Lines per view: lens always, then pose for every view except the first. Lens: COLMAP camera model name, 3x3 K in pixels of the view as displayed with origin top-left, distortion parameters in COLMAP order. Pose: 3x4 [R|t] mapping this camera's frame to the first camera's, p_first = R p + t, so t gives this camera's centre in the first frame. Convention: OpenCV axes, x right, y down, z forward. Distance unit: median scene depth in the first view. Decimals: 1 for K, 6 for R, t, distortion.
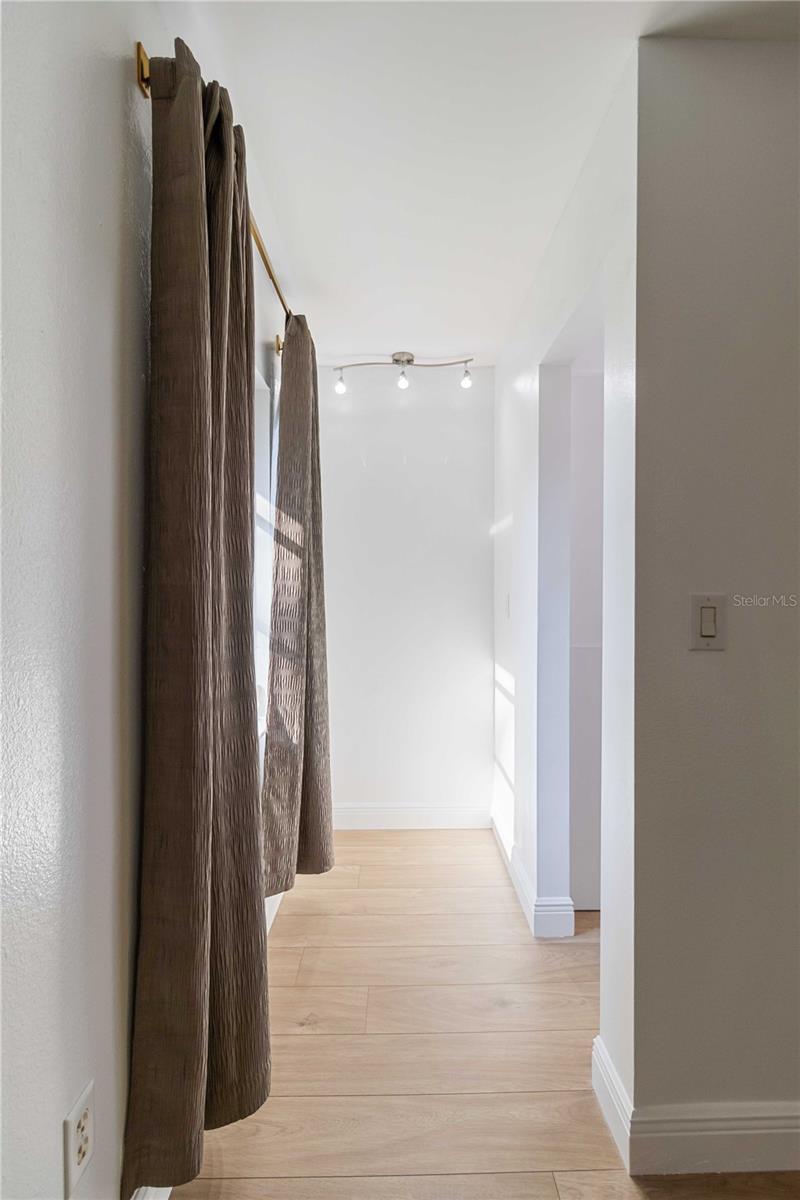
lens RADIAL K [[556.7, 0, 400.0], [0, 556.7, 600.0], [0, 0, 1]] dist [0.002778, 0.000138]
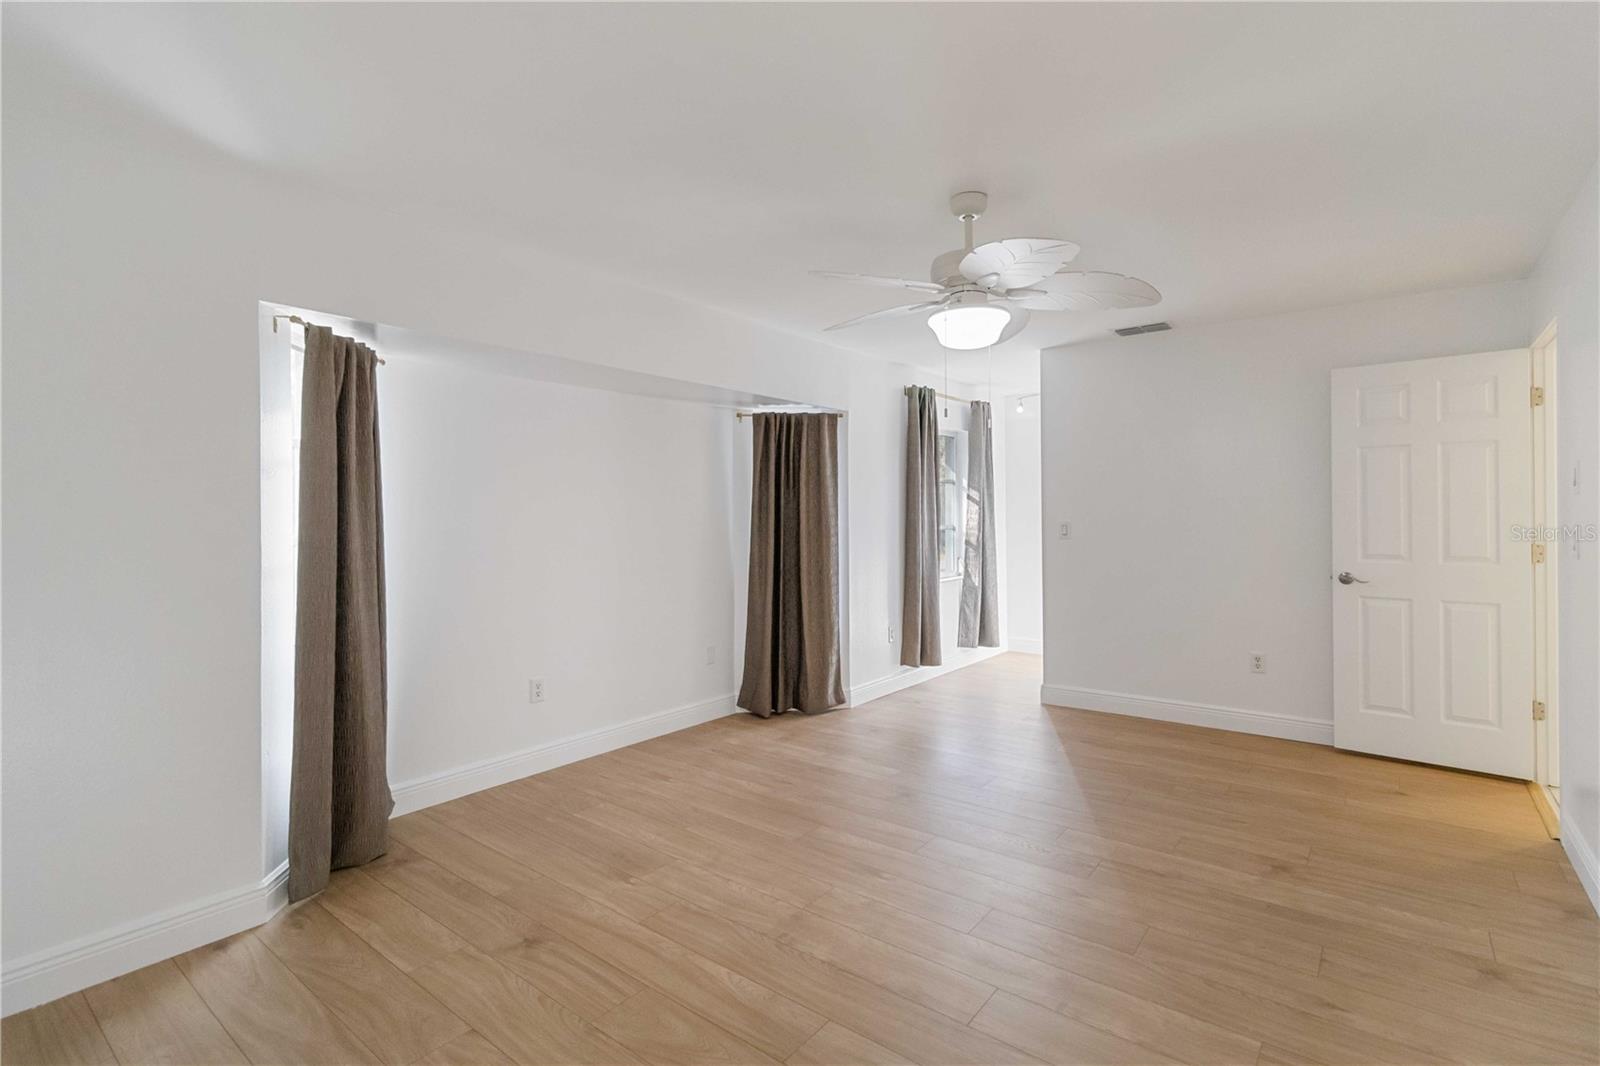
lens RADIAL K [[742.3, 0, 801.2], [0, 742.3, 517.5], [0, 0, 1]] dist [0.002778, 0.000138]
pose [[0.774933, -0.006570, -0.632009, 1.232756], [-0.000439, 0.999940, -0.010933, 0.009200], [0.632043, 0.008750, 0.774884, -1.910888]]
